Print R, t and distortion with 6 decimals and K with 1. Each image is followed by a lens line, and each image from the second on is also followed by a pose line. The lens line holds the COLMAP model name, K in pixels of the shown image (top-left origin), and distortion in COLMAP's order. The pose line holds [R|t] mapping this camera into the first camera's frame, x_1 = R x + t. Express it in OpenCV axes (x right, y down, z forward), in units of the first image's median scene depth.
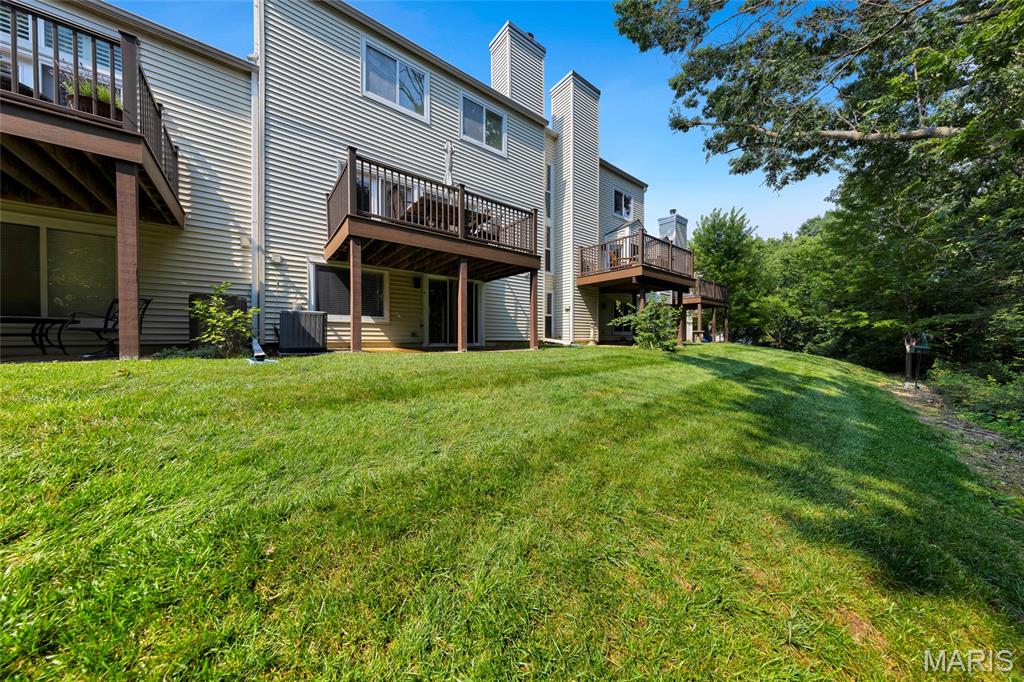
lens RADIAL K [[328.3, 0, 516.6], [0, 328.3, 341.3], [0, 0, 1]] dist [0.000873, -0.000021]
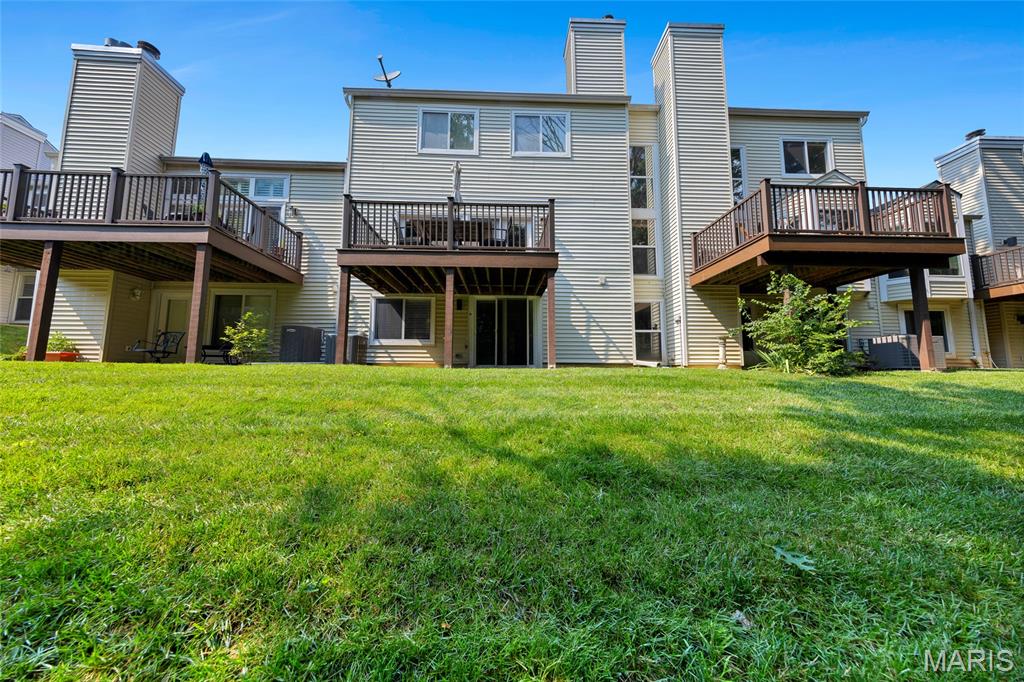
lens RADIAL K [[341.1, 0, 511.4], [0, 341.1, 340.0], [0, 0, 1]] dist [0.003191, -0.000266]
pose [[0.797210, -0.063114, -0.600394, 0.478952], [-0.007853, 0.993352, -0.114849, 0.052966], [0.603651, 0.096273, 0.791414, 0.290118]]
